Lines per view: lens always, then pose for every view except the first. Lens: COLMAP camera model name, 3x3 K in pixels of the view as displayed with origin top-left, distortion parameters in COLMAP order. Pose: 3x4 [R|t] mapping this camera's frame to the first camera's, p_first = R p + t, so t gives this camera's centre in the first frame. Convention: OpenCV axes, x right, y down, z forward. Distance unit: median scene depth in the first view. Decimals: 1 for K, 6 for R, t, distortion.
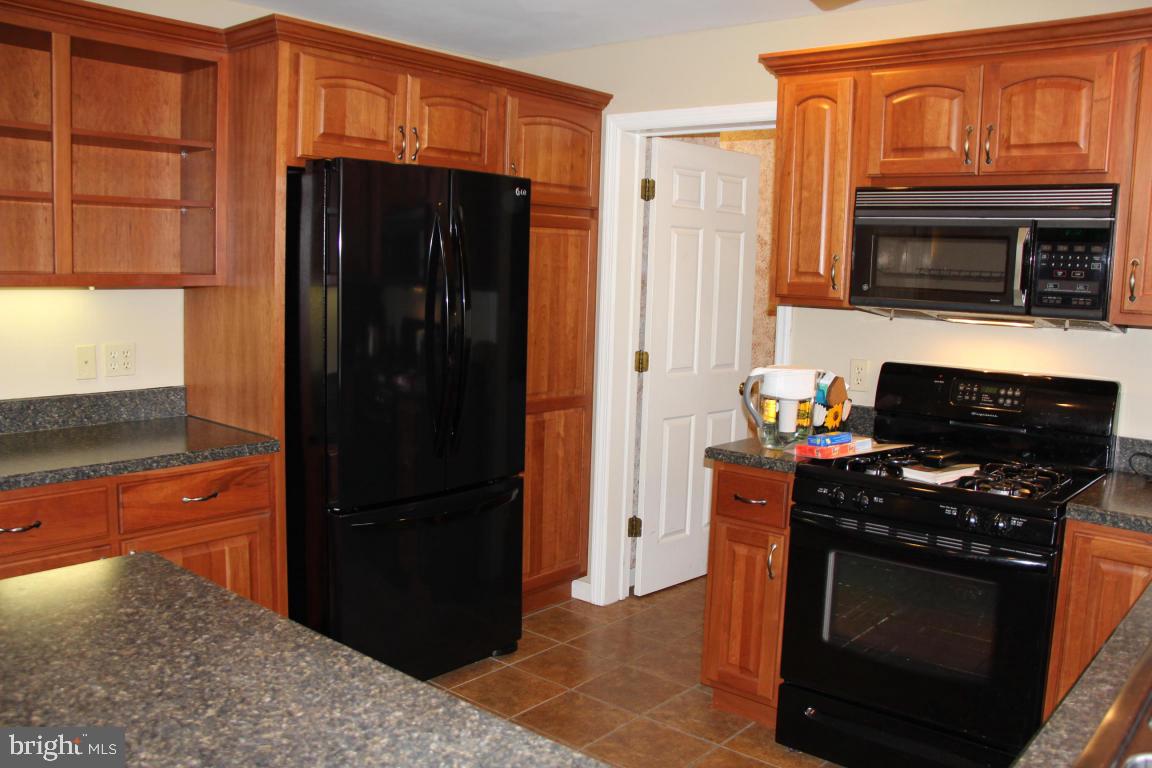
lens RADIAL K [[981.8, 0, 576.0], [0, 981.8, 384.0], [0, 0, 1]] dist [-0.173880, 0.152812]
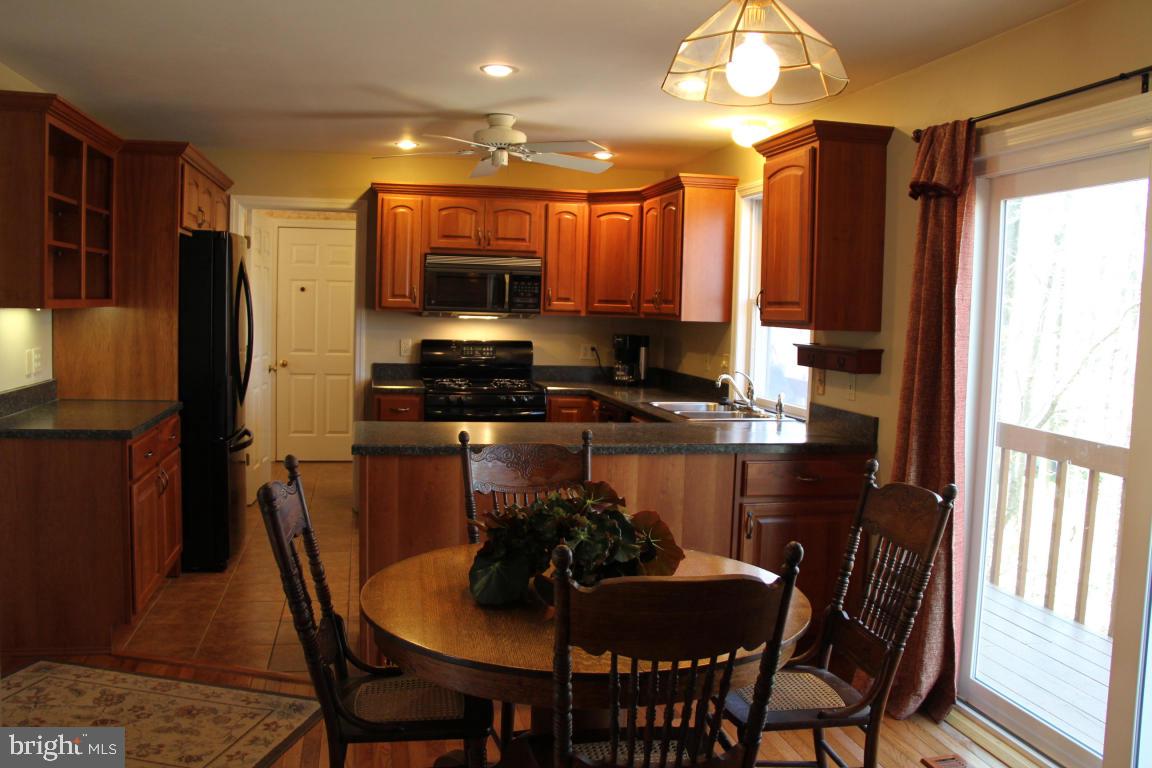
lens RADIAL K [[981.8, 0, 576.0], [0, 981.8, 384.0], [0, 0, 1]] dist [-0.173880, 0.152812]
pose [[0.612538, -0.076781, 0.786703, -1.300612], [0.079991, 0.996183, 0.034943, 0.029292], [-0.786383, 0.041525, 0.616342, -0.576492]]
